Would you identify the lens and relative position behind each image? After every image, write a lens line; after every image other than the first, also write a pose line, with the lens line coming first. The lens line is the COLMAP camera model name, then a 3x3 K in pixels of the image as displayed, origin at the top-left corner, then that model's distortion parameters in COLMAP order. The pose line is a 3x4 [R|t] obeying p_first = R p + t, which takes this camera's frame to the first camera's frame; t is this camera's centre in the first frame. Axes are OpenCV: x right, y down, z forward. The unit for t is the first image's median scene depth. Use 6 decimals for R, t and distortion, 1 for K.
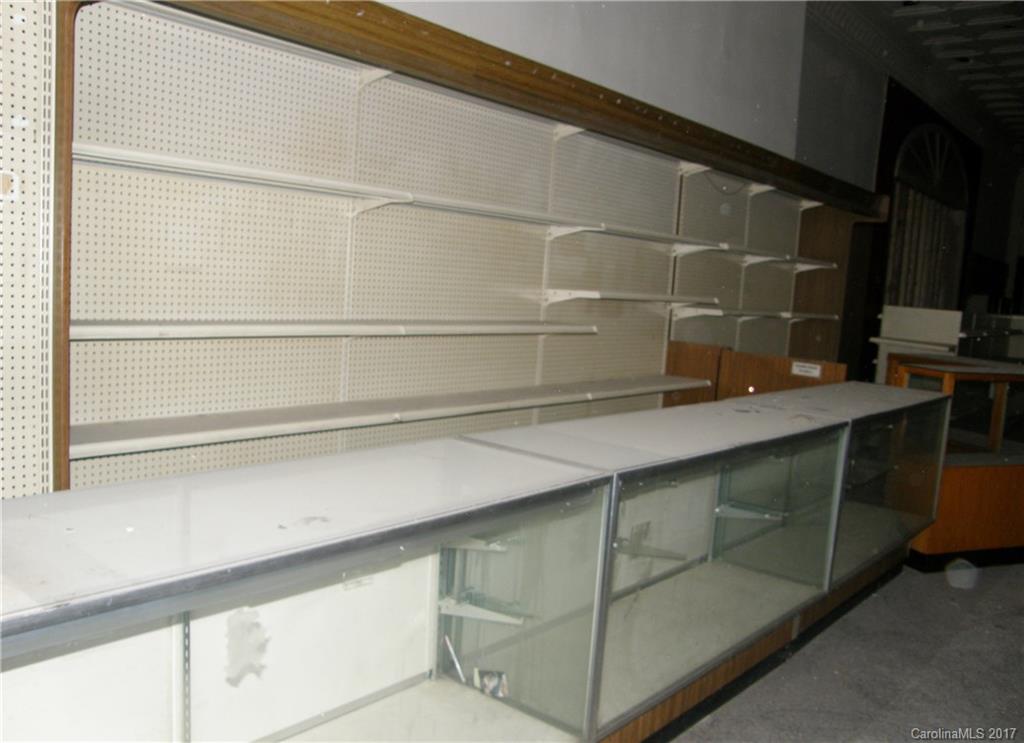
lens RADIAL K [[882.3, 0, 507.5], [0, 882.3, 370.6], [0, 0, 1]] dist [-0.086832, 0.018771]
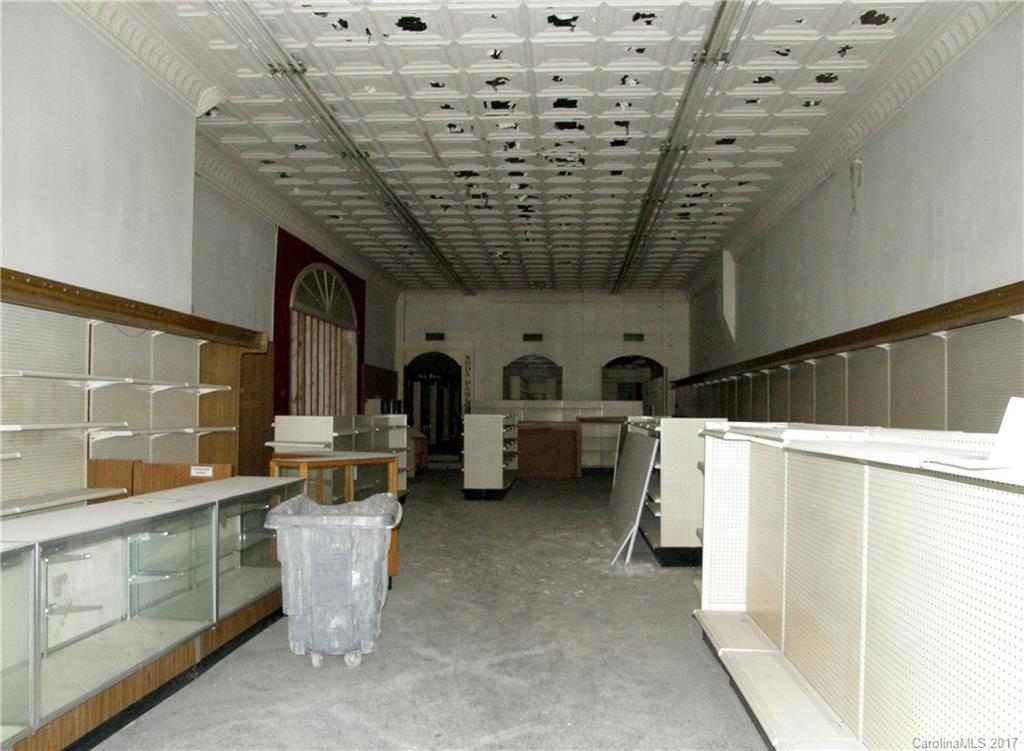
lens RADIAL K [[857.0, 0, 529.8], [0, 857.0, 386.3], [0, 0, 1]] dist [-0.120699, 0.098510]
pose [[0.793521, -0.047336, 0.606699, -0.025812], [0.113448, 0.990999, -0.071062, 0.016232], [-0.597875, 0.125218, 0.791749, -0.280183]]
